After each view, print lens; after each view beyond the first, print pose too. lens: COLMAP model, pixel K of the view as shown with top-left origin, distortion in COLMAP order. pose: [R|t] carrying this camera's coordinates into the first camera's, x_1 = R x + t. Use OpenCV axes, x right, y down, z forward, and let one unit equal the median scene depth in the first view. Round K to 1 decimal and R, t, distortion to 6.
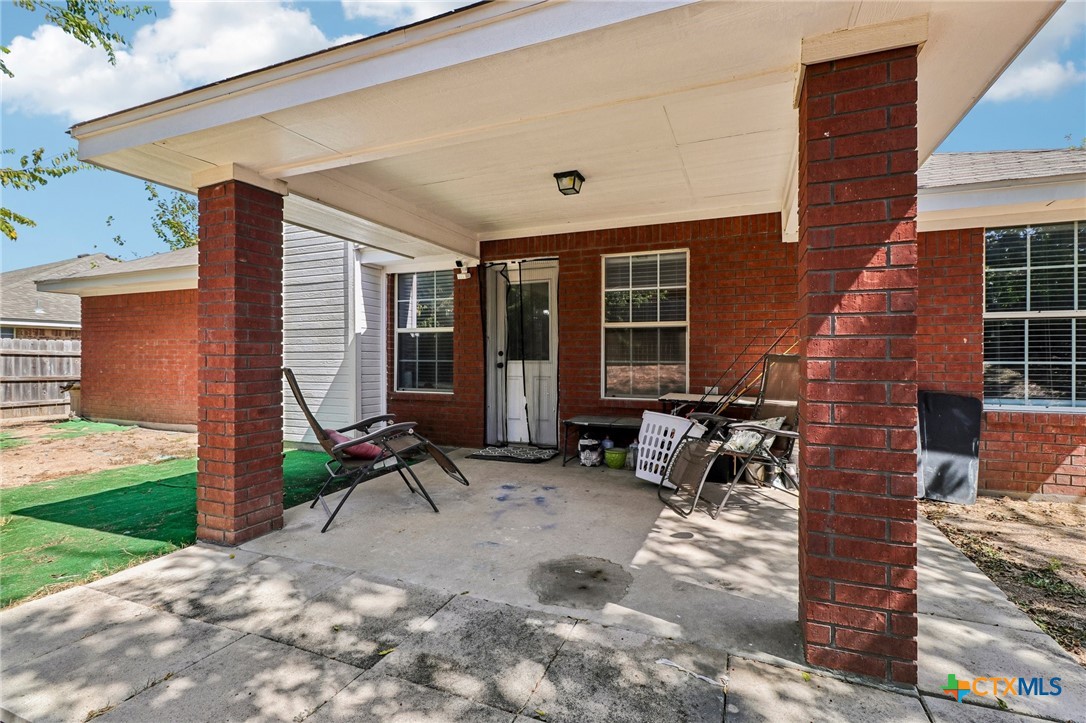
lens RADIAL K [[502.6, 0, 542.4], [0, 502.6, 360.5], [0, 0, 1]] dist [-0.000767, -0.000178]
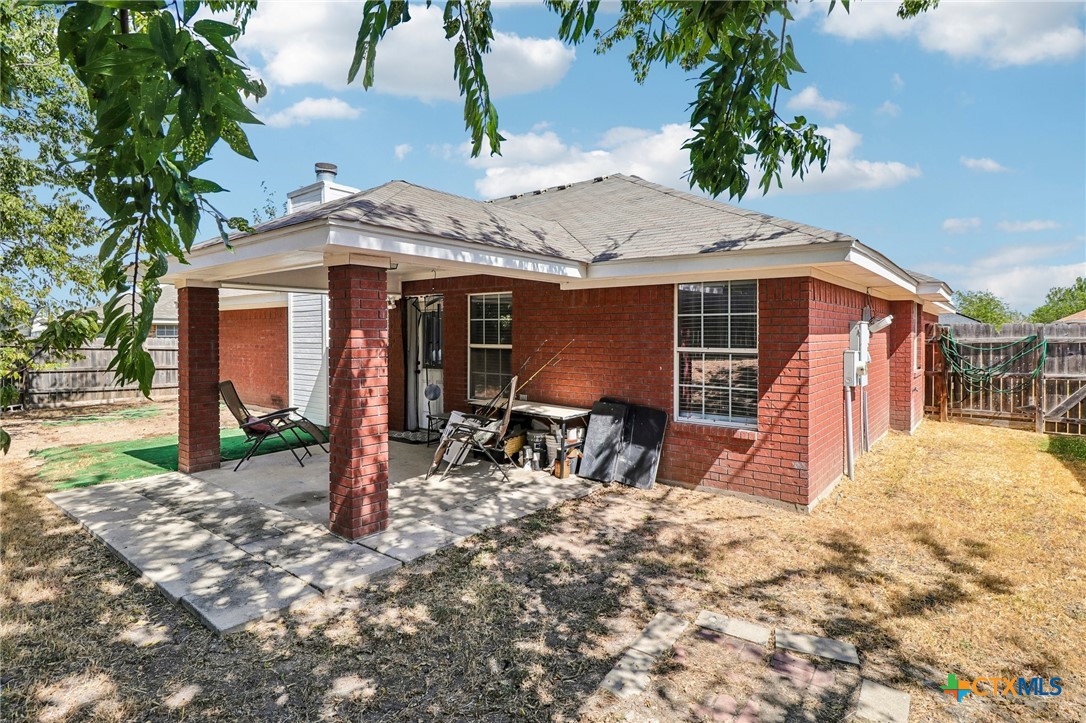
lens RADIAL K [[557.7, 0, 543.5], [0, 557.7, 352.8], [0, 0, 1]] dist [0.005190, 0.000738]
pose [[0.958500, 0.010417, -0.284901, 0.797595], [-0.002648, 0.999614, 0.027638, -0.099285], [0.285079, -0.025737, 0.958158, -0.412964]]
